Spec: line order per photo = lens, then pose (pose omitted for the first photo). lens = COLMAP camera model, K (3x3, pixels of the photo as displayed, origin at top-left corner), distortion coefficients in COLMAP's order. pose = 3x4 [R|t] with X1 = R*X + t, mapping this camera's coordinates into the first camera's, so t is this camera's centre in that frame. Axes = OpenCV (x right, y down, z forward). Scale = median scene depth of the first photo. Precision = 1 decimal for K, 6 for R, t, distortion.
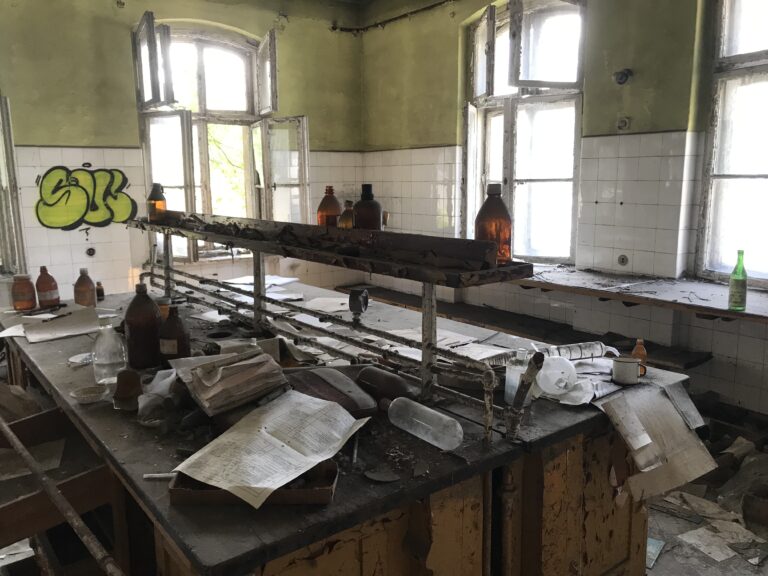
lens RADIAL K [[633.2, 0, 384.0], [0, 633.2, 288.0], [0, 0, 1]] dist [0.032344, -0.004547]
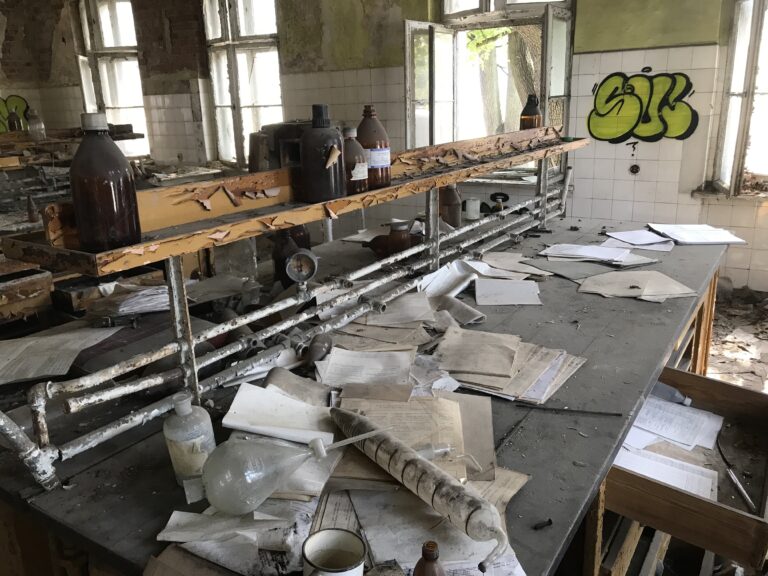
lens RADIAL K [[633.2, 0, 384.0], [0, 633.2, 288.0], [0, 0, 1]] dist [0.032344, -0.004547]
pose [[0.325122, 0.277878, -0.903925, 0.298964], [-0.140518, 0.959438, 0.244403, -0.066711], [0.935174, 0.047557, 0.350981, 0.358654]]
